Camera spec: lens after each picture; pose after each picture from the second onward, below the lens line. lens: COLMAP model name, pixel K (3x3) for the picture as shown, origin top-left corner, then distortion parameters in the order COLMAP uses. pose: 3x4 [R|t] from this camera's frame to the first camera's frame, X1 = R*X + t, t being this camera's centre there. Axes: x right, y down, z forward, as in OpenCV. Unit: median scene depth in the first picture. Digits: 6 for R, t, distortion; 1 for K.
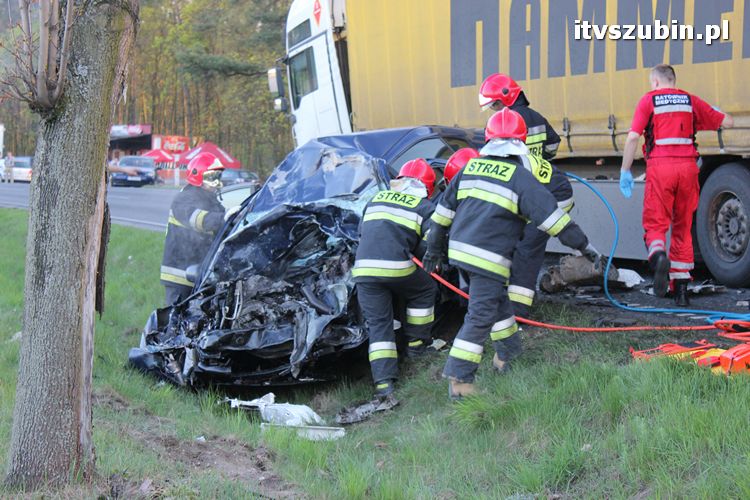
lens RADIAL K [[1771.3, 0, 375.0], [0, 1771.3, 250.0], [0, 0, 1]] dist [0.044992, 0.455505]
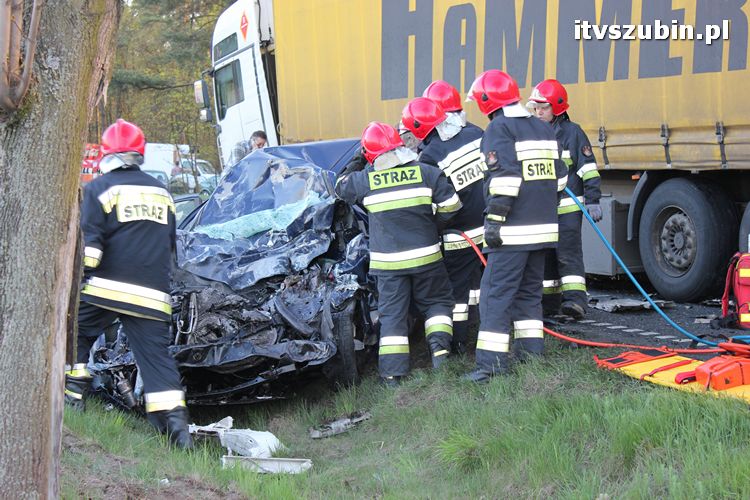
lens RADIAL K [[1554.5, 0, 375.0], [0, 1554.5, 250.0], [0, 0, 1]] dist [0.060354, 0.063684]
pose [[0.997410, 0.006325, 0.071645, -0.032431], [-0.006487, 0.999977, 0.002033, -0.008989], [-0.071631, -0.002493, 0.997428, 0.134771]]
